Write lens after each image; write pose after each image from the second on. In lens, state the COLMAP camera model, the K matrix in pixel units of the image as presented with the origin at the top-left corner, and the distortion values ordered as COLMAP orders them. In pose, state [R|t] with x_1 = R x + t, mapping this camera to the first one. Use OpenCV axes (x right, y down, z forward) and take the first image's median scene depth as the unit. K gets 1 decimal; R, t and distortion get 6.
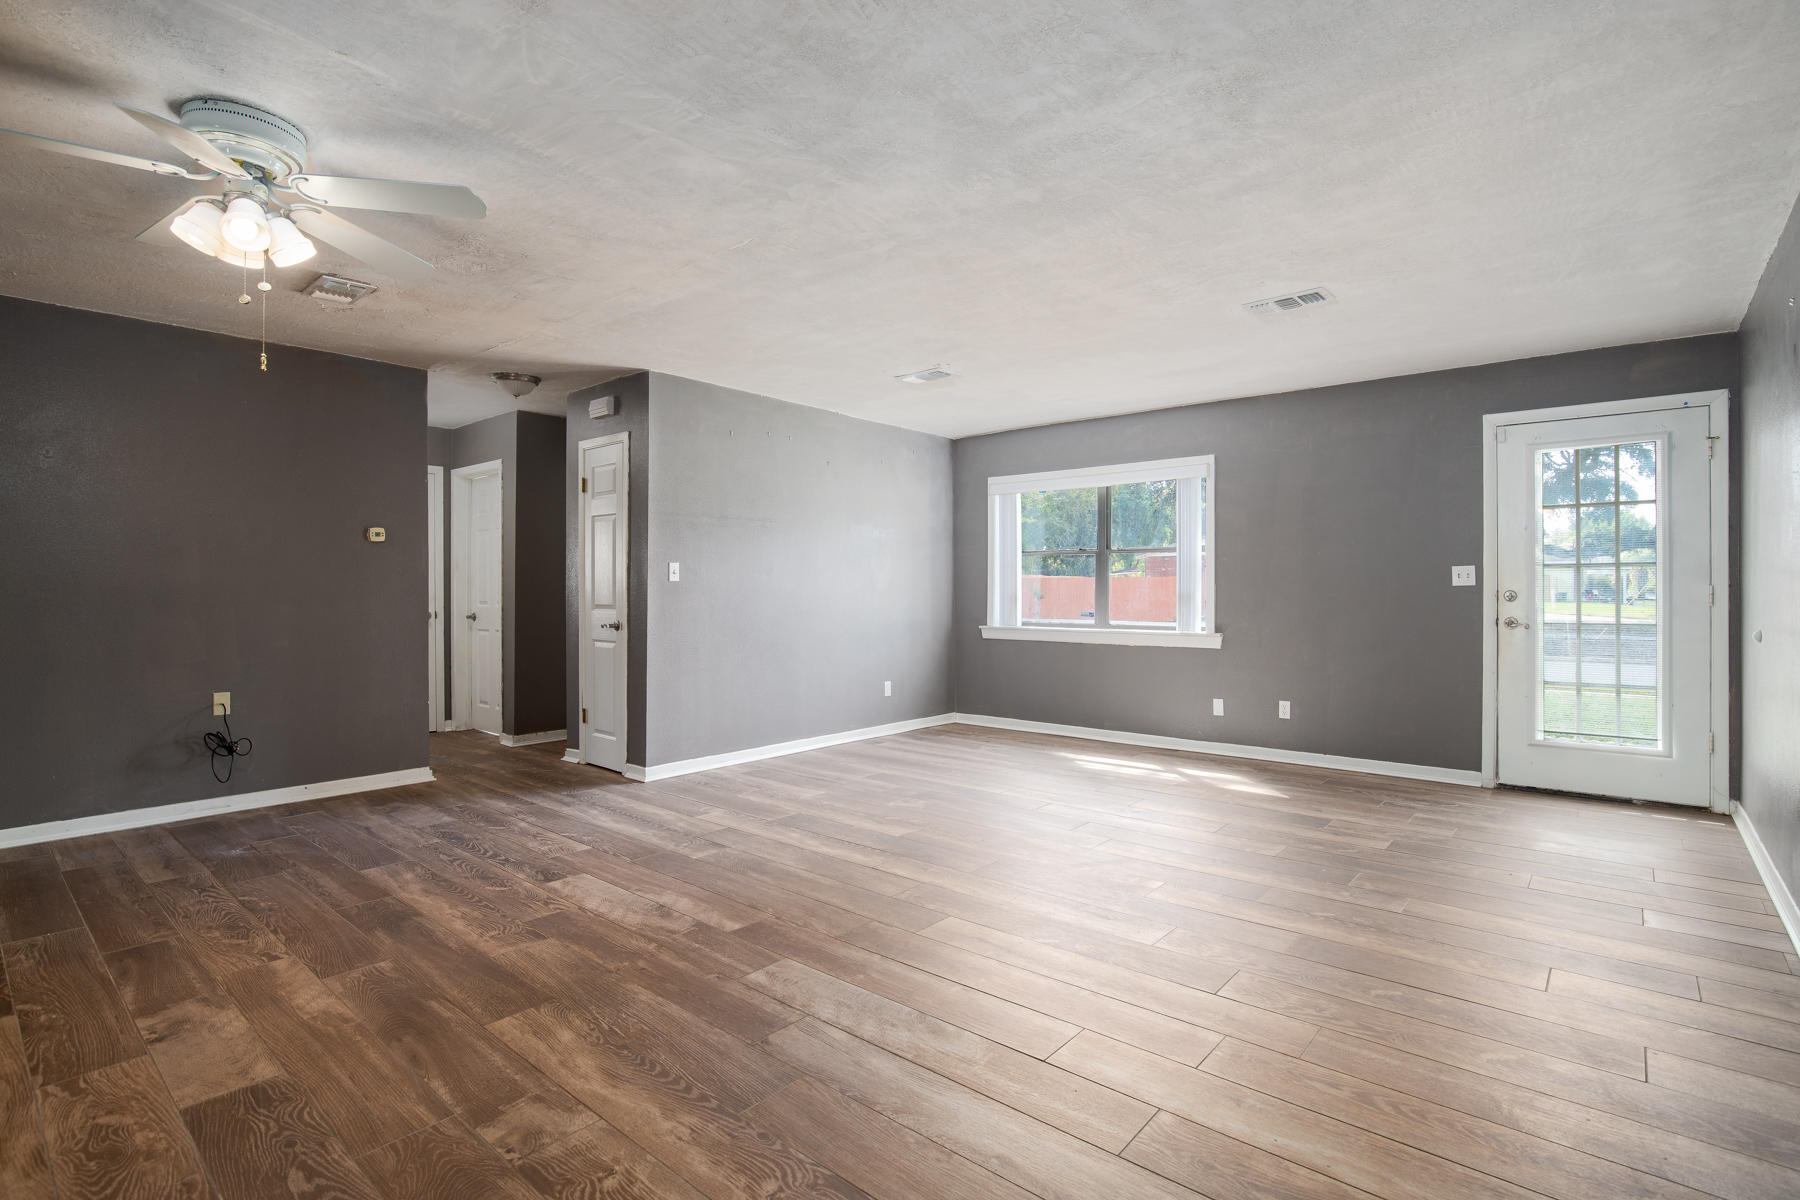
lens RADIAL K [[851.7, 0, 897.3], [0, 851.7, 595.3], [0, 0, 1]] dist [-0.000359, -0.000007]
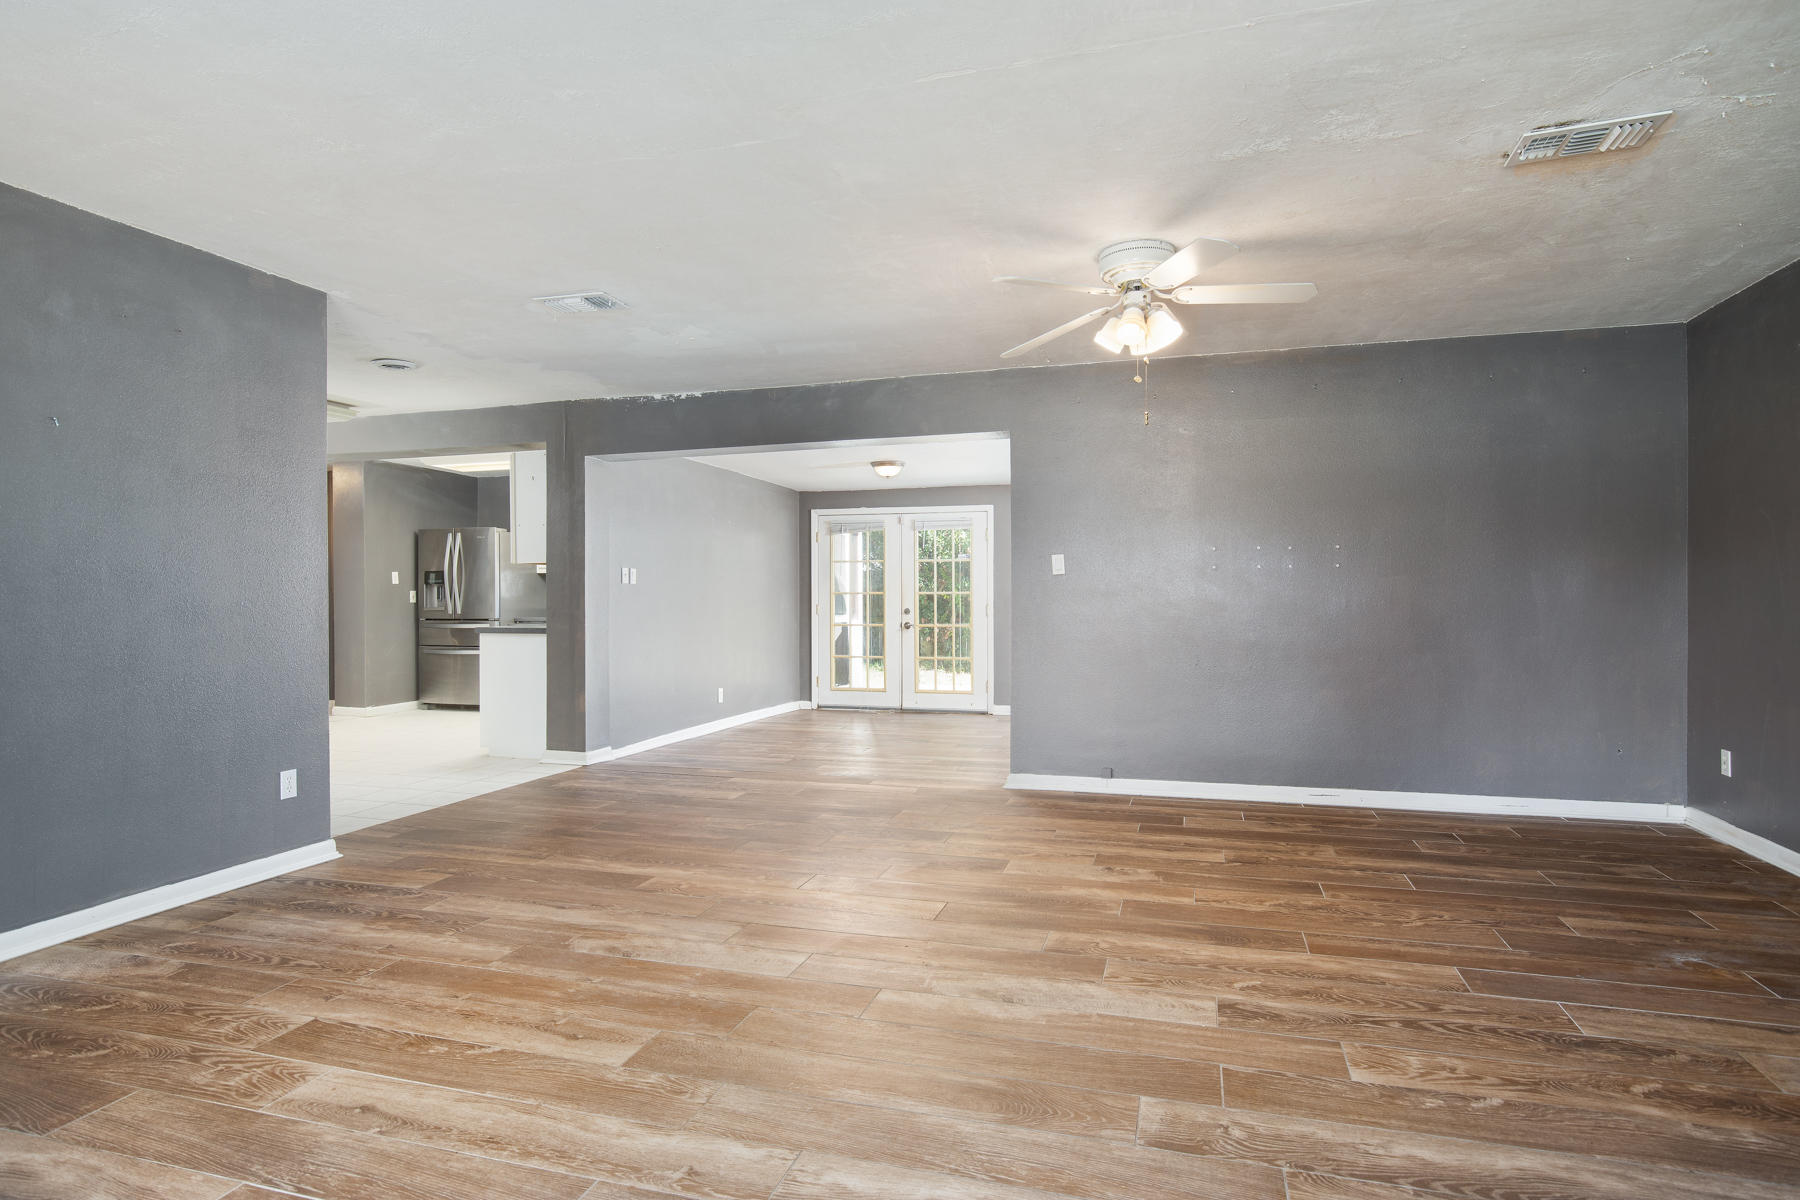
lens RADIAL K [[998.2, 0, 900.6], [0, 998.2, 597.5], [0, 0, 1]] dist [0.000979, 0.000179]
pose [[-0.918288, 0.006668, -0.395857, 0.170938], [0.004059, 0.999964, 0.007429, -0.005471], [0.395892, 0.005216, -0.918282, 1.831109]]
